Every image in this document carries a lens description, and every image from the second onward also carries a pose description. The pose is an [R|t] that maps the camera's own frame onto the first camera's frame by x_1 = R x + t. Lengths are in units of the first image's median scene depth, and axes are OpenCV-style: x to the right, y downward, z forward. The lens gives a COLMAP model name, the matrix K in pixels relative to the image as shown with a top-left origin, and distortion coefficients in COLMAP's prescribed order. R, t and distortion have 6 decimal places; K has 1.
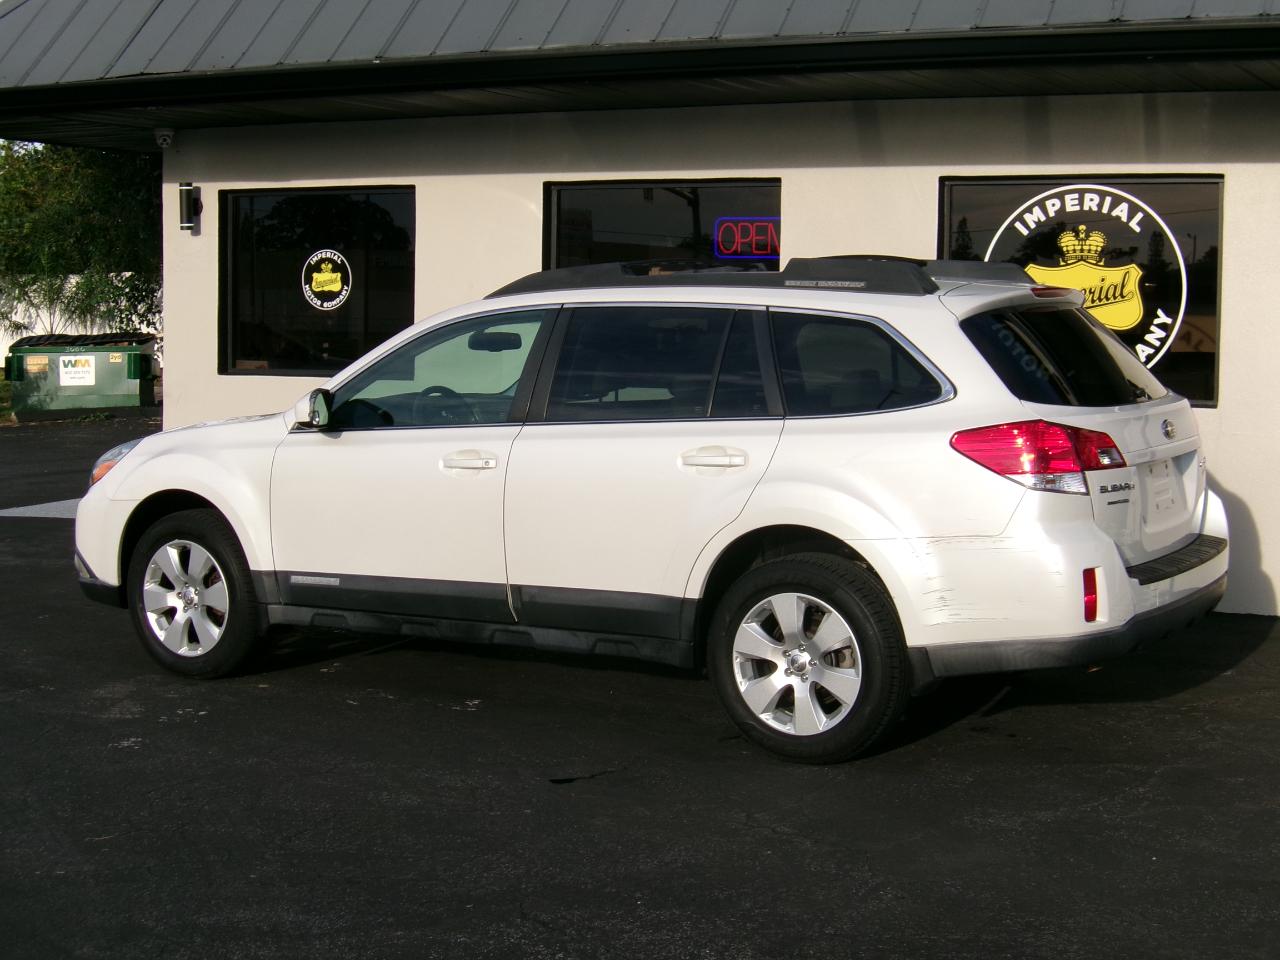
lens RADIAL K [[1975.8, 0, 640.0], [0, 1975.8, 480.0], [0, 0, 1]] dist [-0.116005, -0.012044]
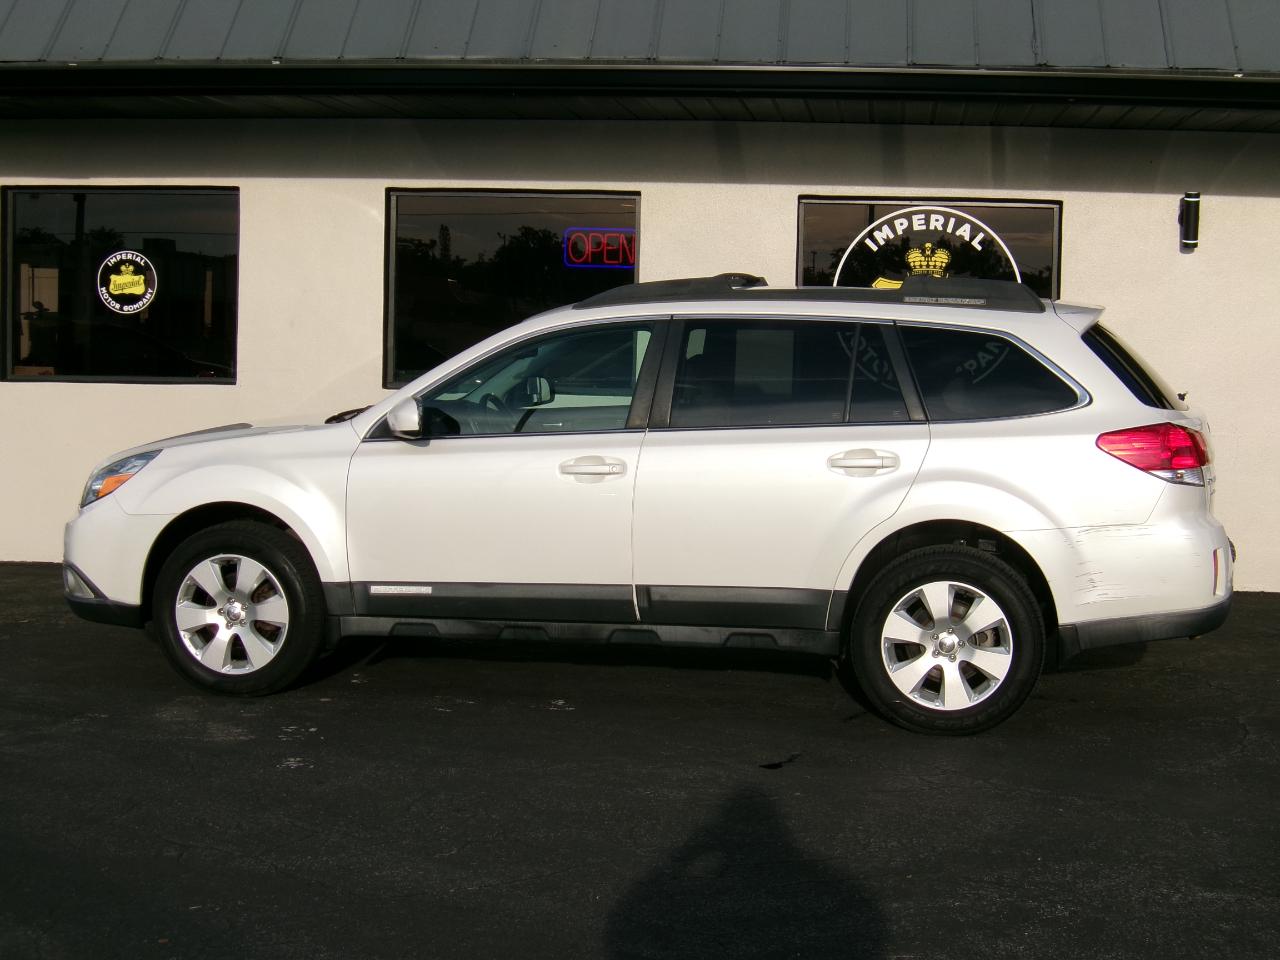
lens RADIAL K [[1975.8, 0, 640.0], [0, 1975.8, 480.0], [0, 0, 1]] dist [-0.116005, -0.012044]
pose [[0.938078, -0.020651, 0.345808, -0.324118], [0.020267, 0.999783, 0.004726, -0.005563], [-0.345831, 0.002575, 0.938293, 0.018932]]
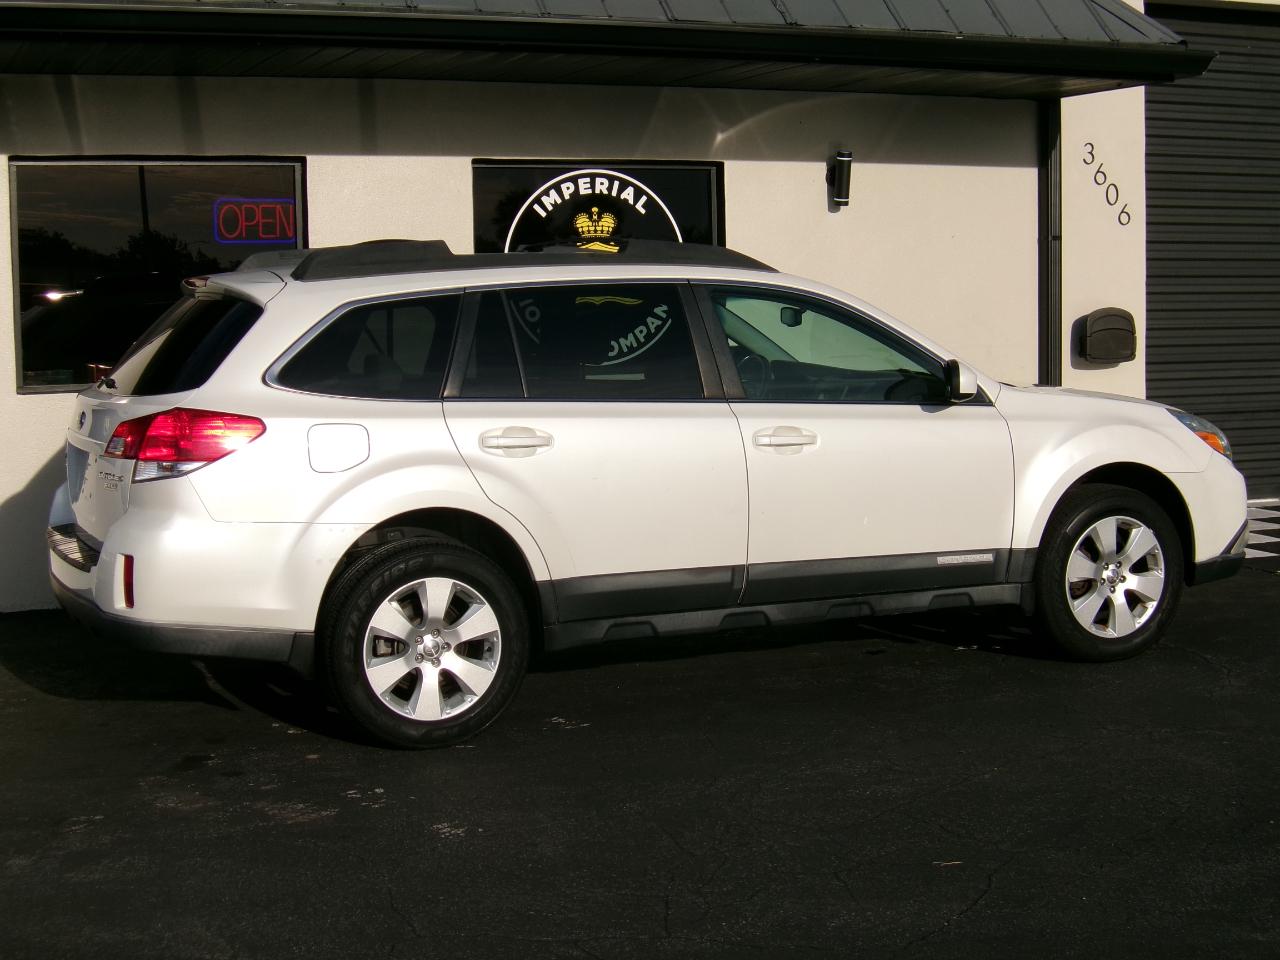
lens RADIAL K [[1975.8, 0, 640.0], [0, 1975.8, 480.0], [0, 0, 1]] dist [-0.116005, -0.012044]
pose [[0.645740, -0.094430, 0.757696, -0.608020], [0.092808, 0.994673, 0.044868, -0.029499], [-0.757896, 0.041347, 0.651063, 0.300732]]
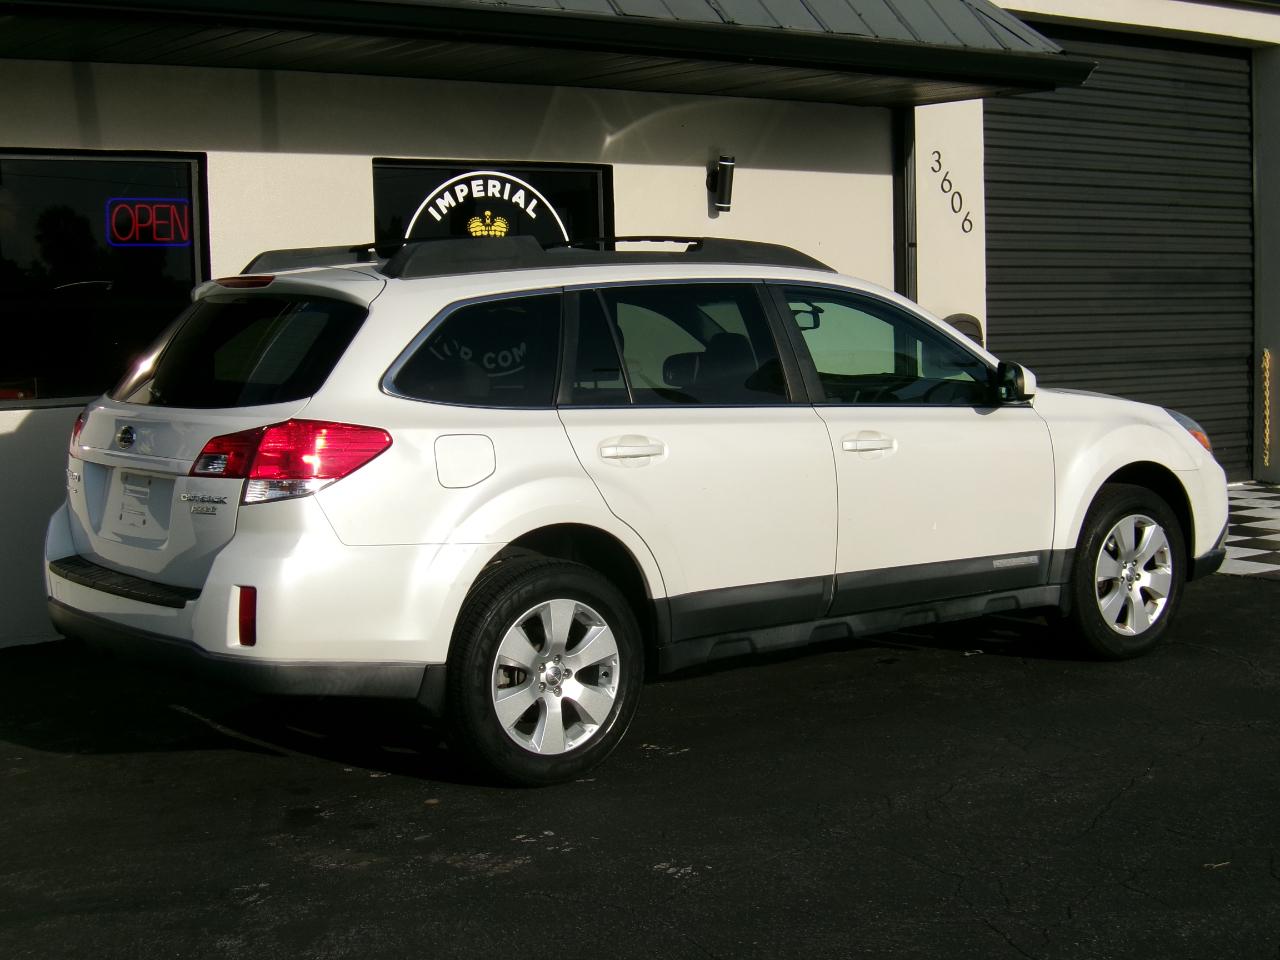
lens RADIAL K [[1975.8, 0, 640.0], [0, 1975.8, 480.0], [0, 0, 1]] dist [-0.116005, -0.012044]
pose [[0.448682, -0.100142, 0.888063, -0.687918], [0.105846, 0.992663, 0.058460, -0.044434], [-0.887401, 0.067768, 0.455990, 0.491075]]
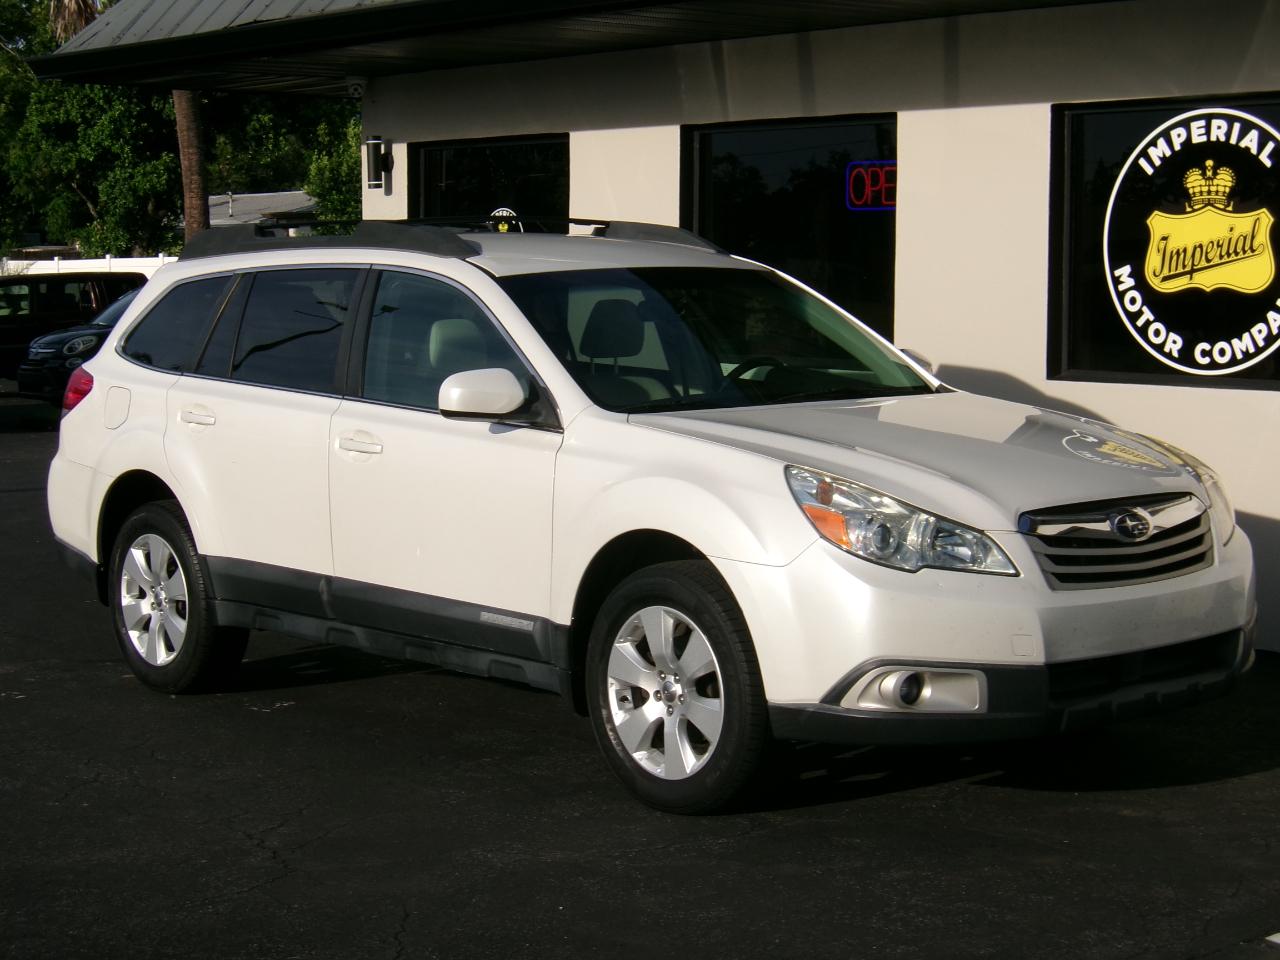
lens RADIAL K [[2461.0, 0, 640.0], [0, 2461.0, 480.0], [0, 0, 1]] dist [-0.094170, -0.141922]
pose [[0.920230, 0.023292, -0.390684, 0.416806], [-0.024744, 0.999693, 0.001316, 0.002531], [0.390595, 0.008456, 0.920524, 0.011735]]
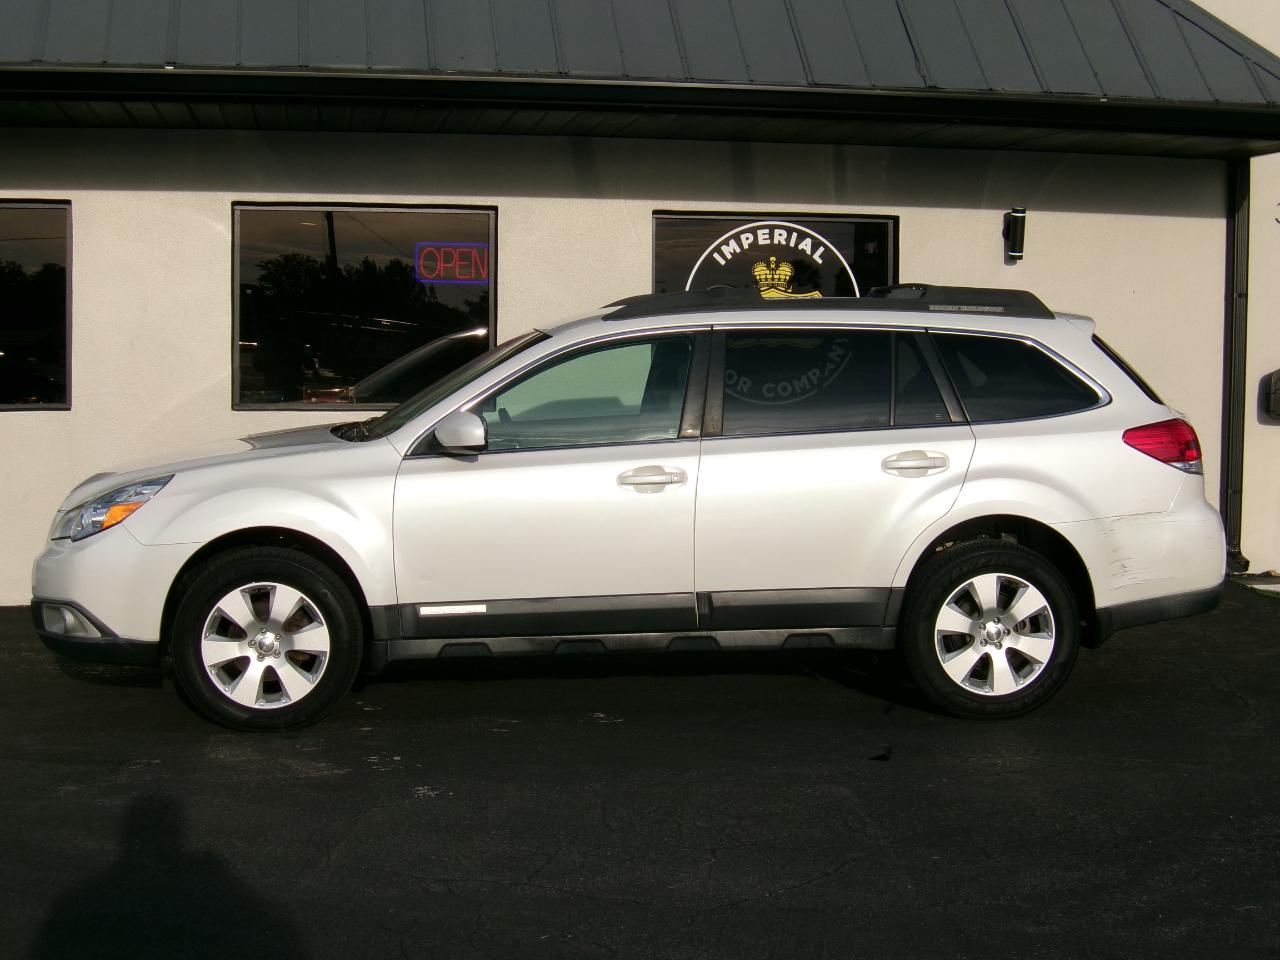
lens RADIAL K [[1975.8, 0, 640.0], [0, 1975.8, 480.0], [0, 0, 1]] dist [-0.116005, -0.012044]
pose [[0.800852, -0.046224, 0.597075, -0.548238], [0.054354, 0.998512, 0.004397, -0.009974], [-0.596390, 0.028932, 0.802173, 0.134319]]
